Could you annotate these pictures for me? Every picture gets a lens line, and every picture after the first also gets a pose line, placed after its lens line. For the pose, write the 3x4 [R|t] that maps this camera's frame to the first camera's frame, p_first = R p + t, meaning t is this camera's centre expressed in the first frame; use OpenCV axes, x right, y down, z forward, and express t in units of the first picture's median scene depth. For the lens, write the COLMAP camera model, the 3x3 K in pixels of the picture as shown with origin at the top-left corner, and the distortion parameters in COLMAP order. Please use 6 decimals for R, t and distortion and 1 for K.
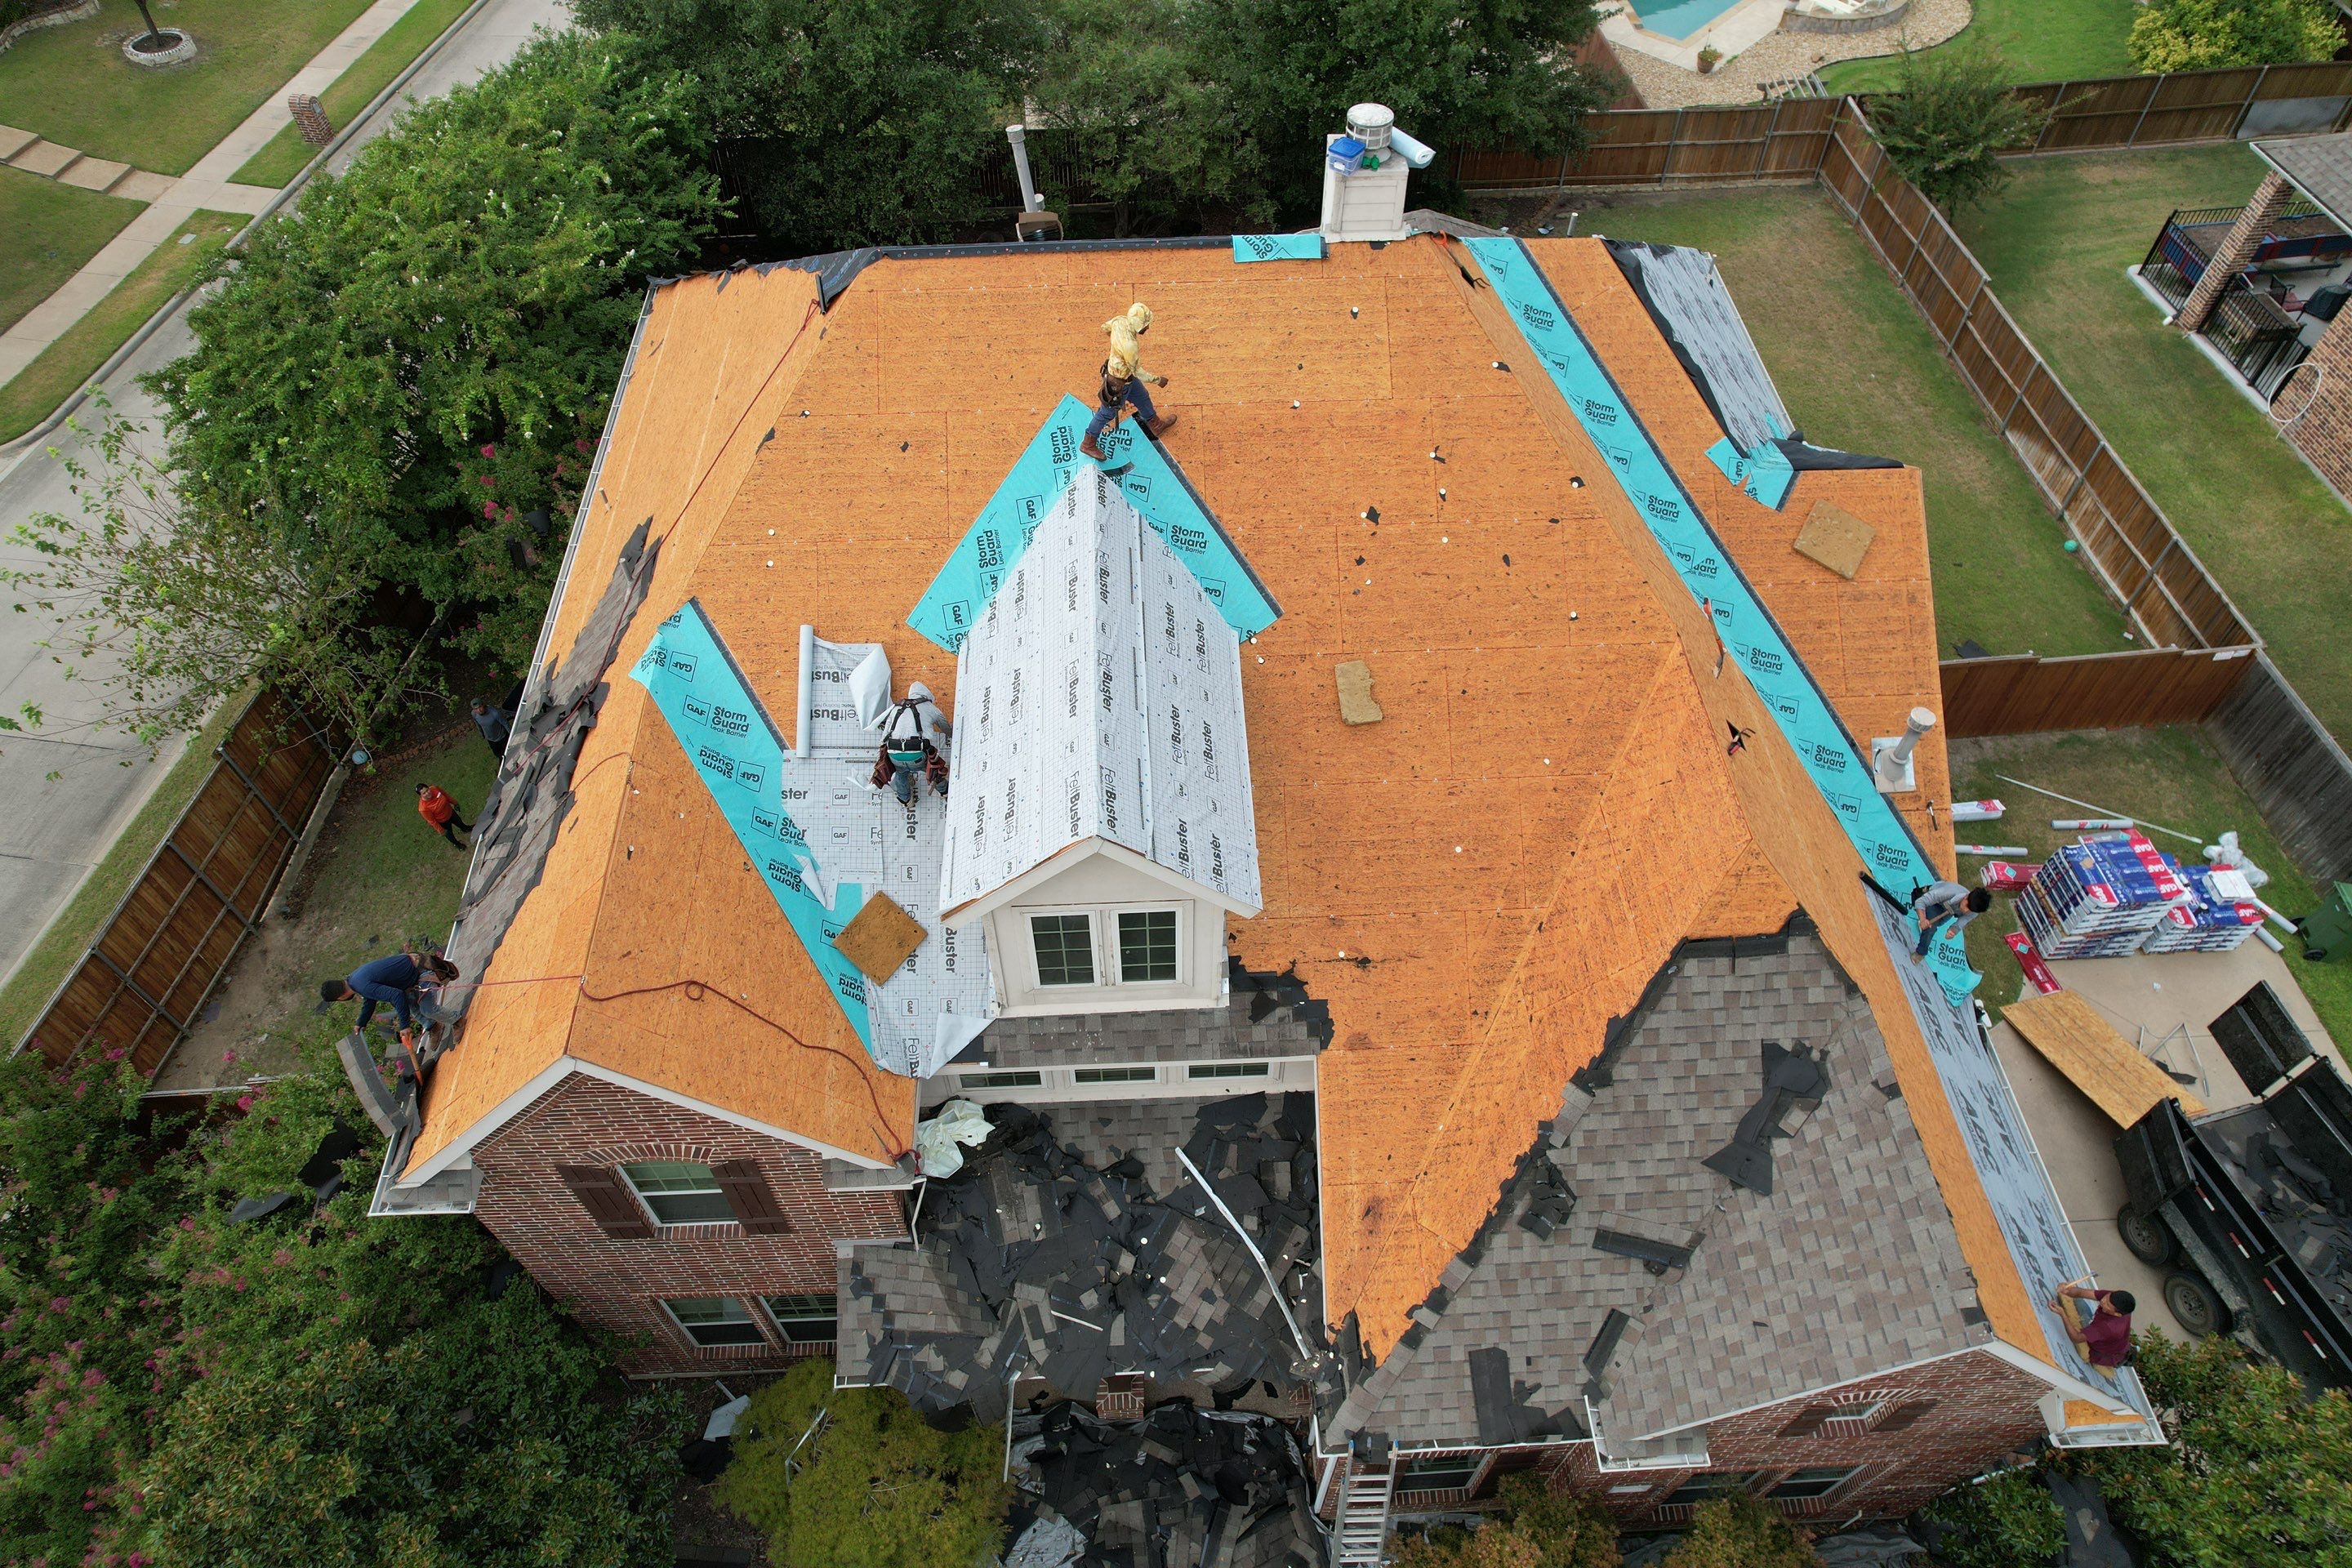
lens RADIAL K [[1514.3, 0, 1169.6], [0, 1514.3, 795.6], [0, 0, 1]] dist [-0.069419, 0.059743]
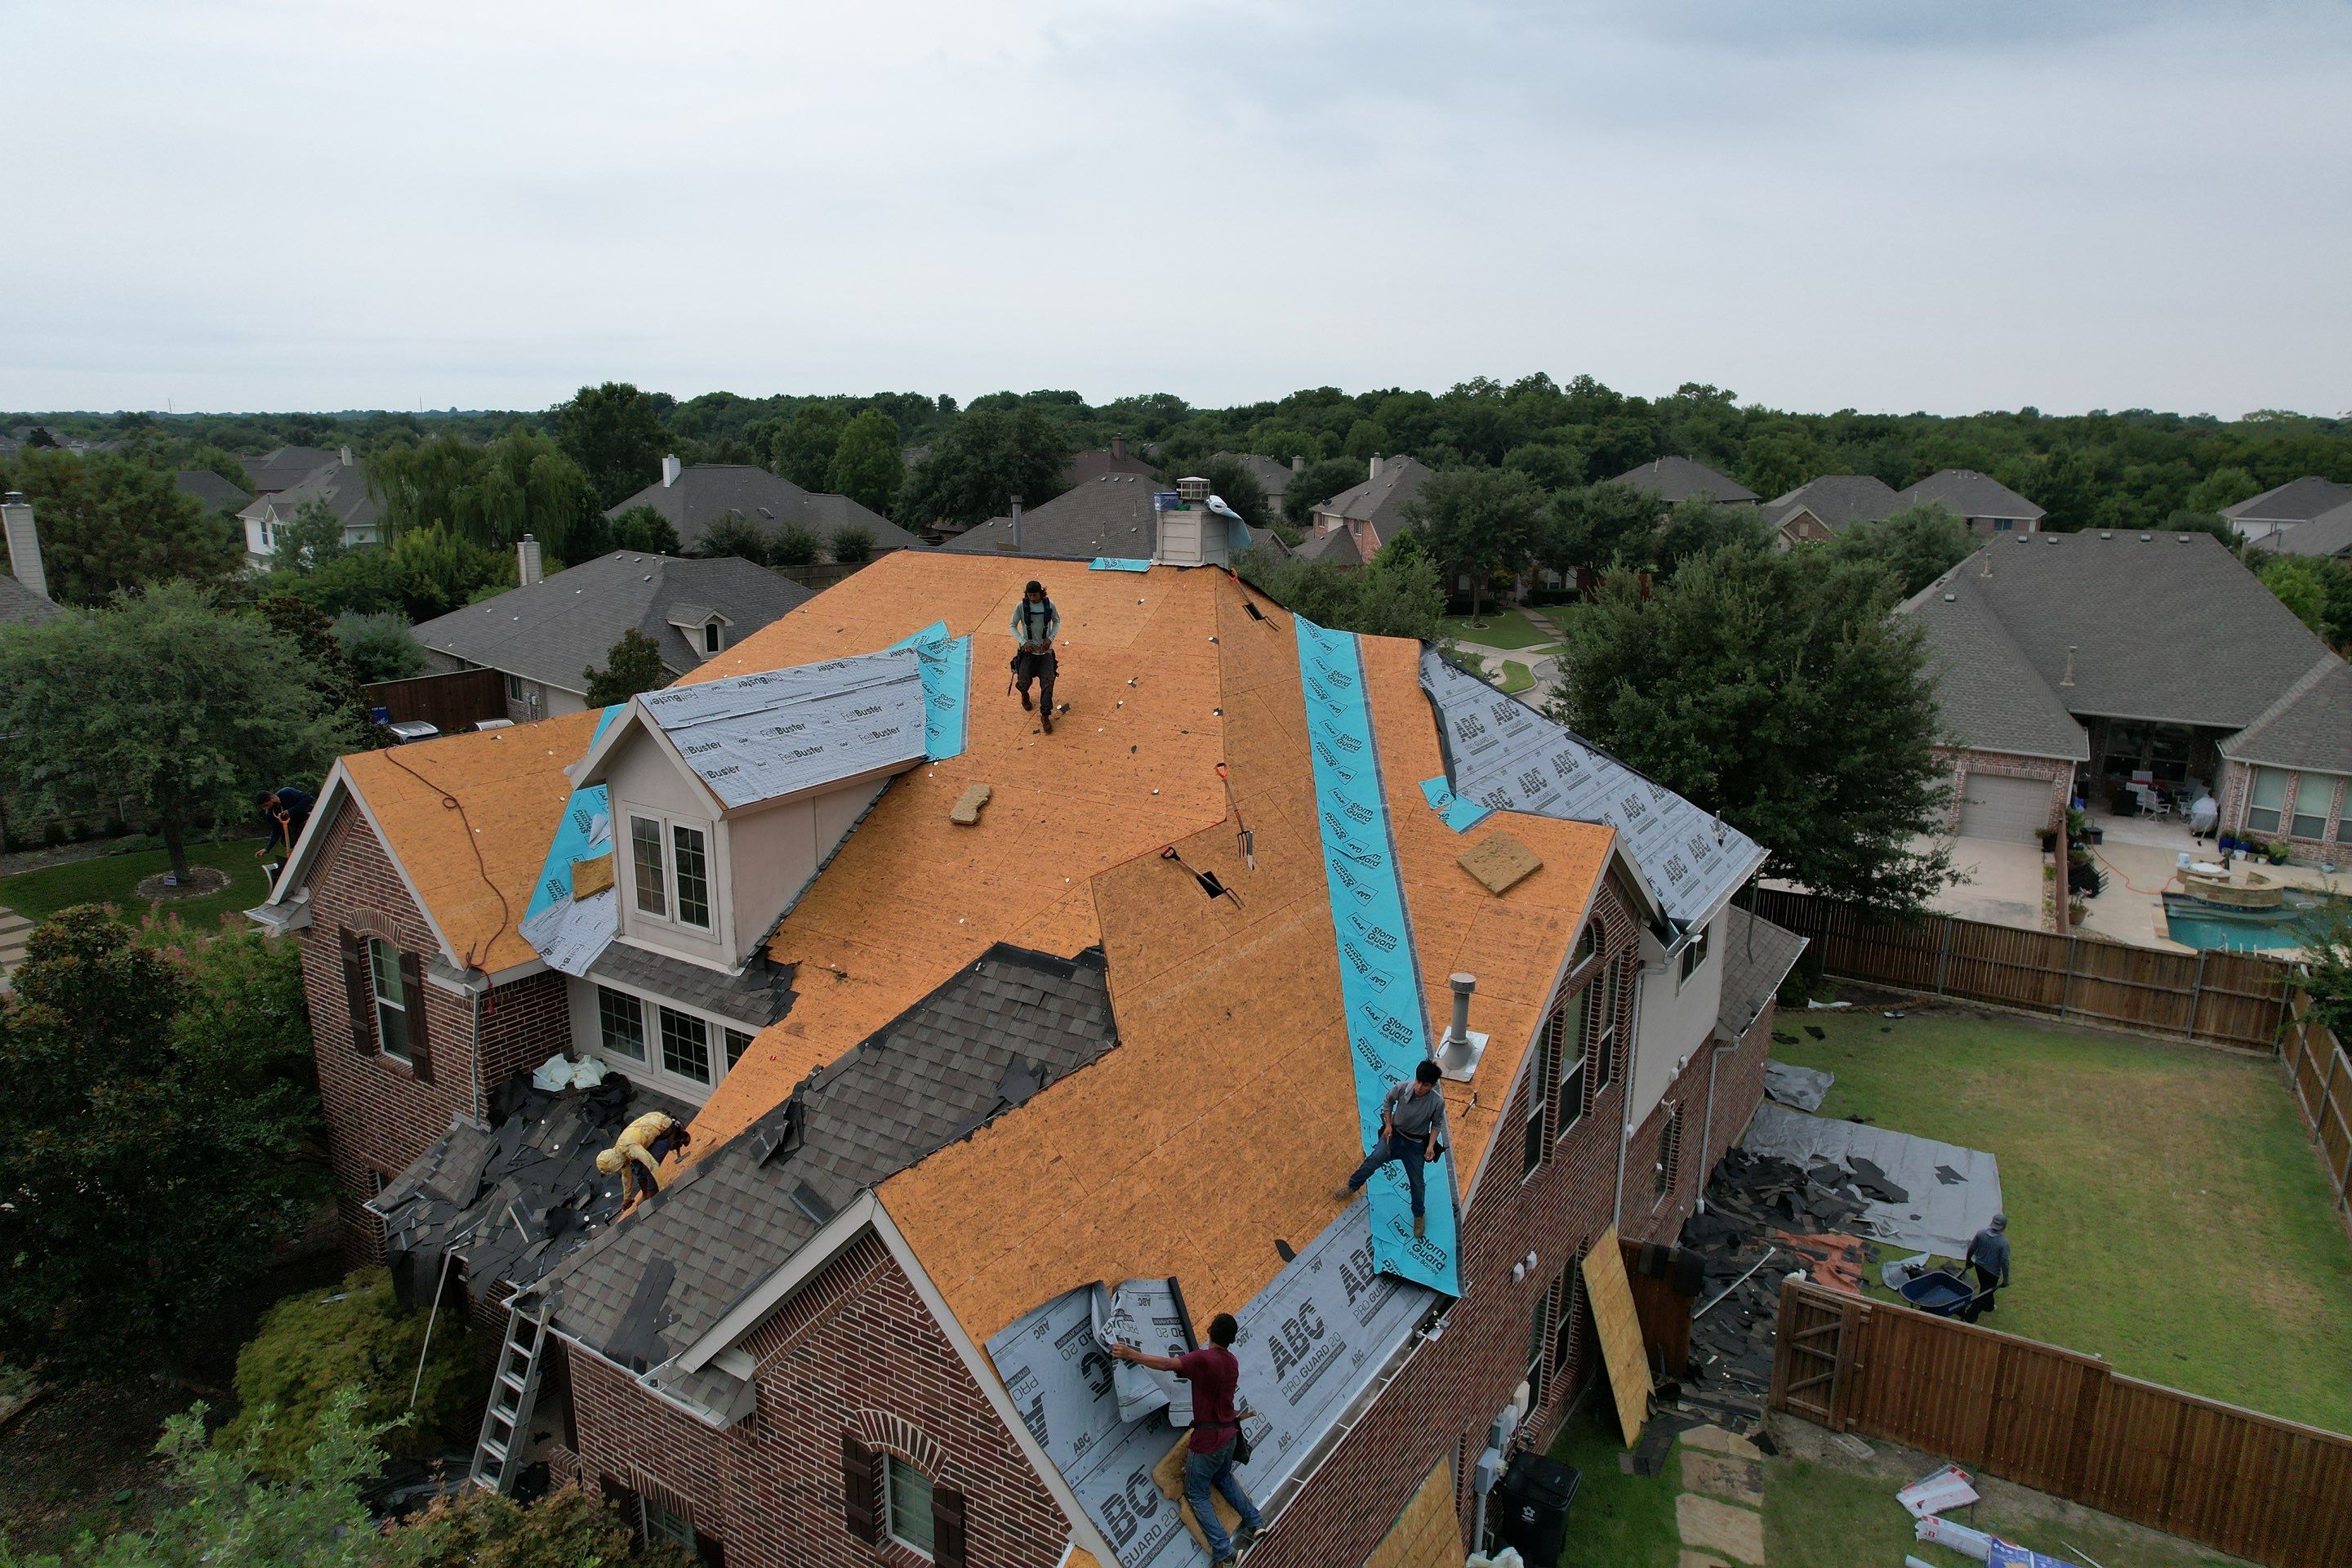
lens RADIAL K [[1514.3, 0, 1158.7], [0, 1514.3, 777.2], [0, 0, 1]] dist [-0.069419, 0.059743]
pose [[0.808851, 0.146393, -0.569499, 0.957322], [-0.466618, 0.749146, -0.470158, 0.425948], [0.357809, 0.646026, 0.674257, 0.229340]]
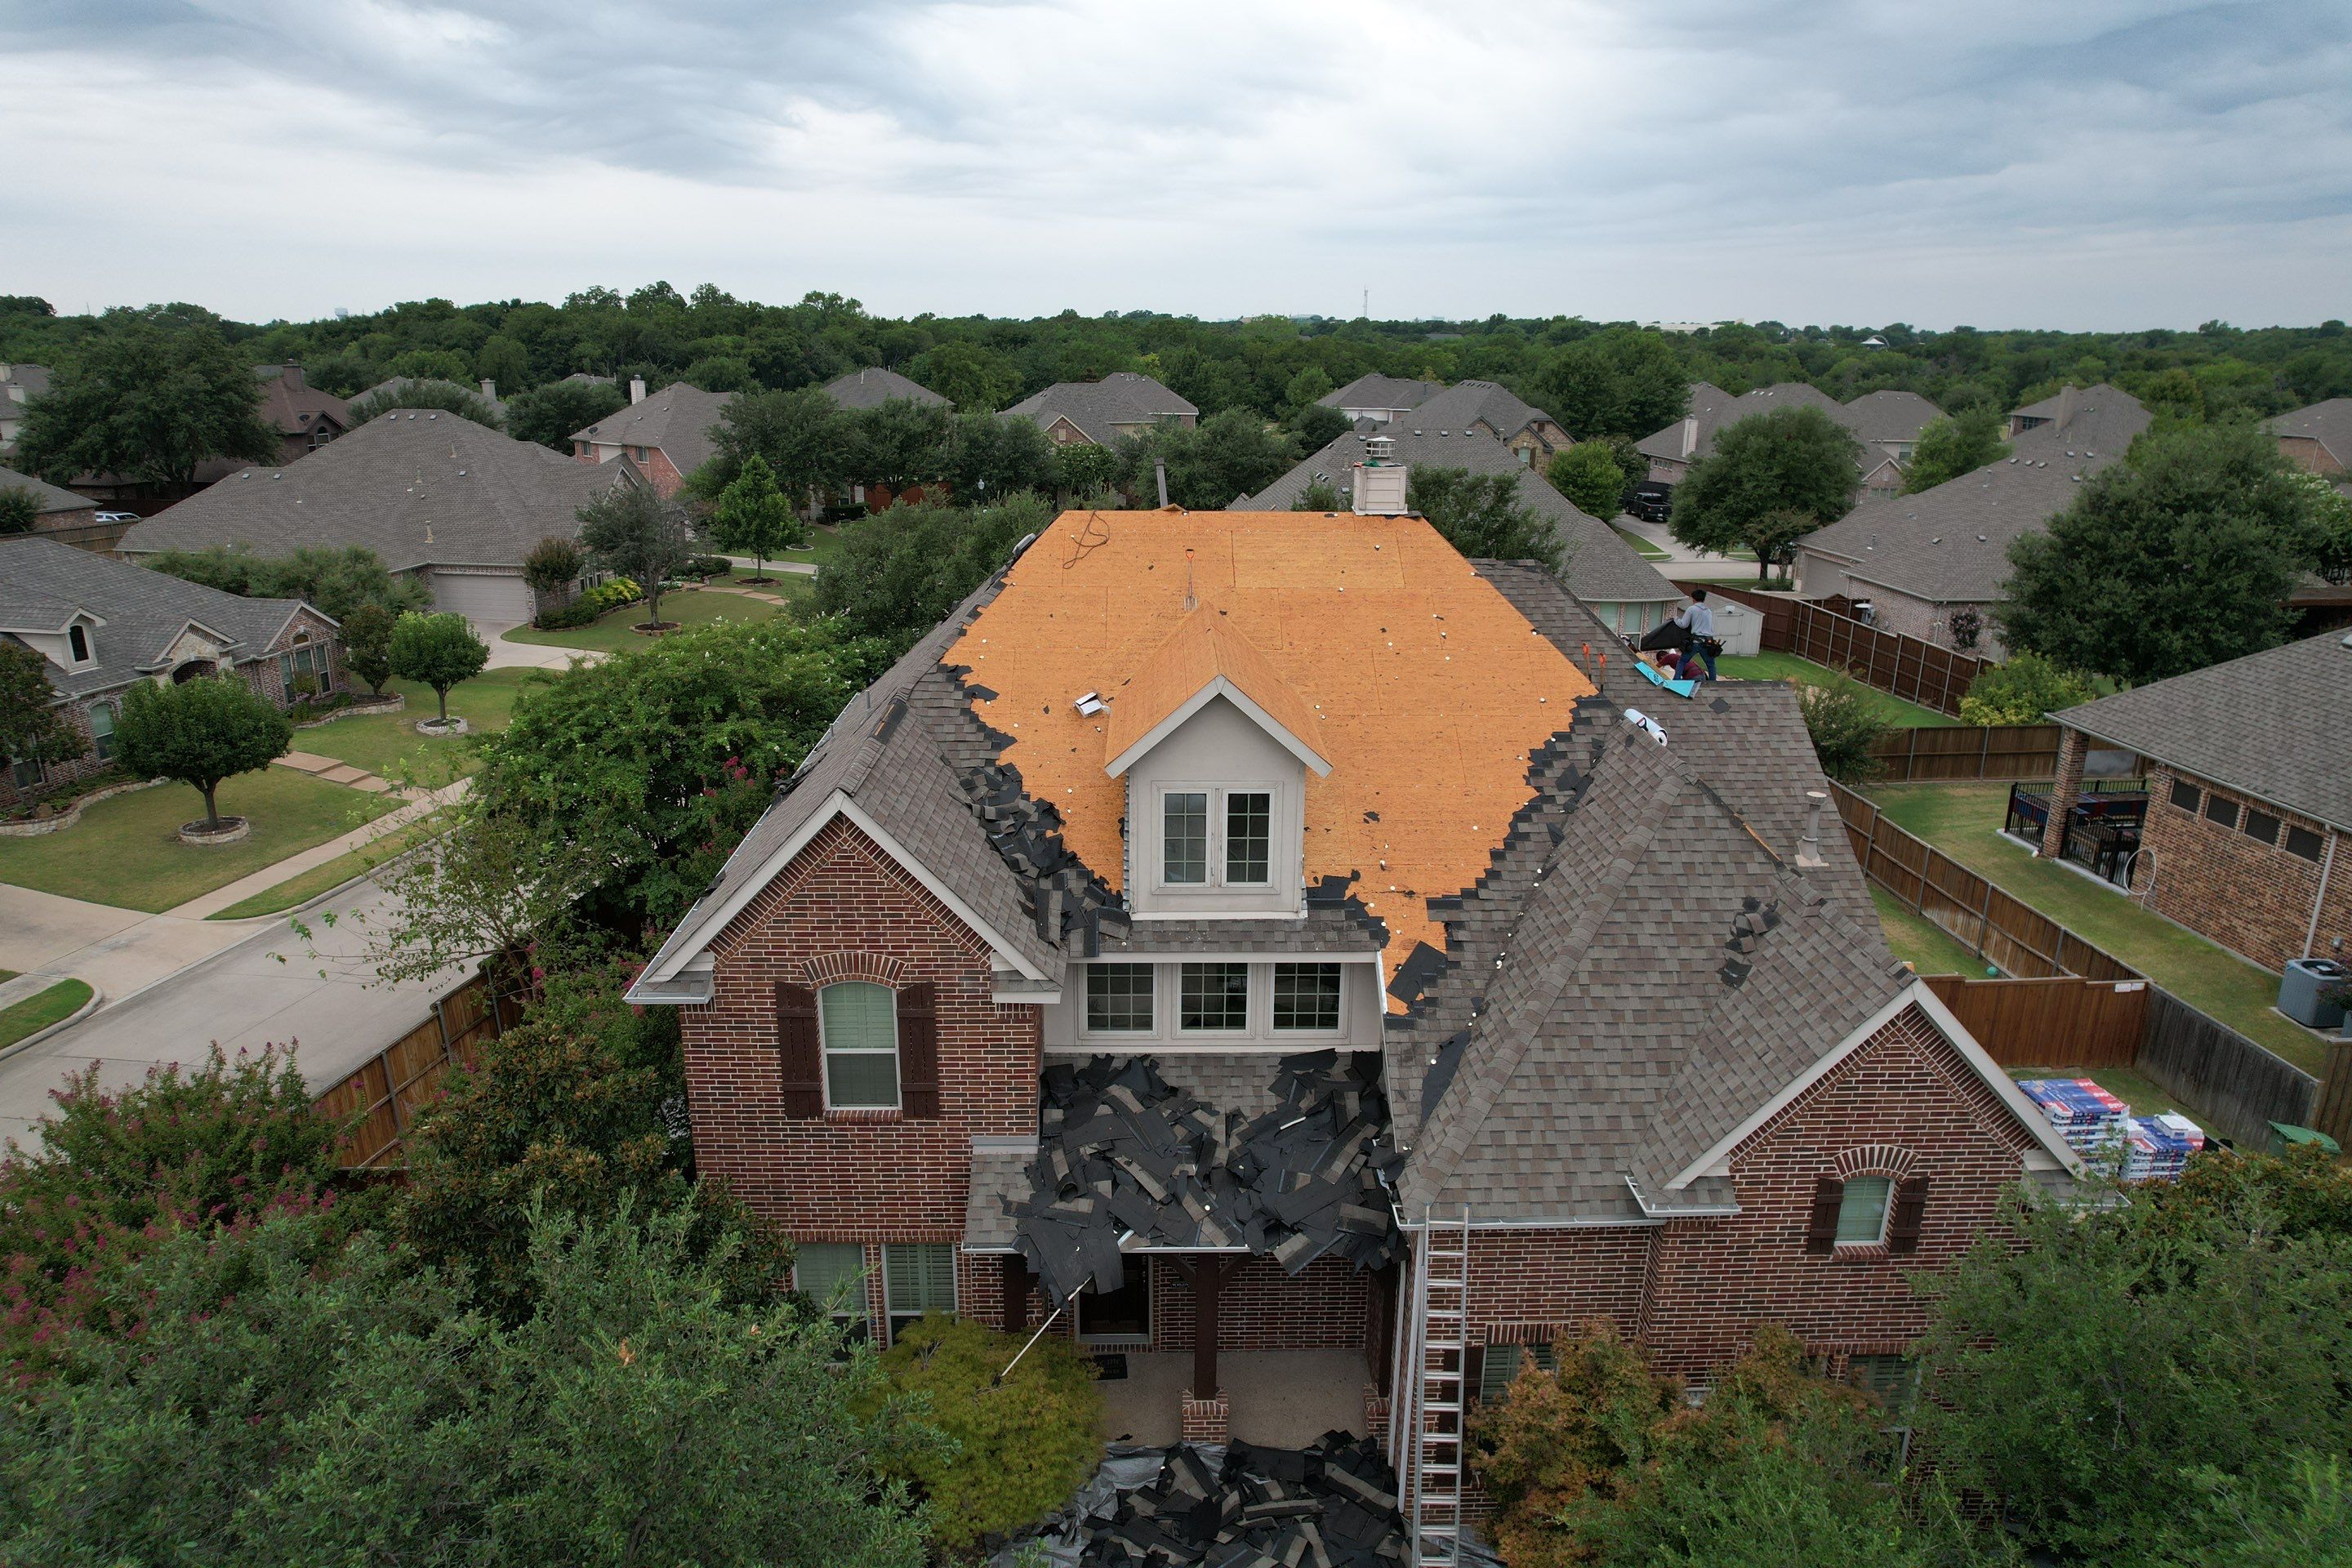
lens RADIAL K [[1514.3, 0, 1166.0], [0, 1514.3, 786.6], [0, 0, 1]] dist [-0.069419, 0.059743]
pose [[0.999624, 0.017598, -0.021034, -0.056835], [-0.026422, 0.823467, -0.566749, 0.789959], [0.007347, 0.567092, 0.823622, -0.128914]]
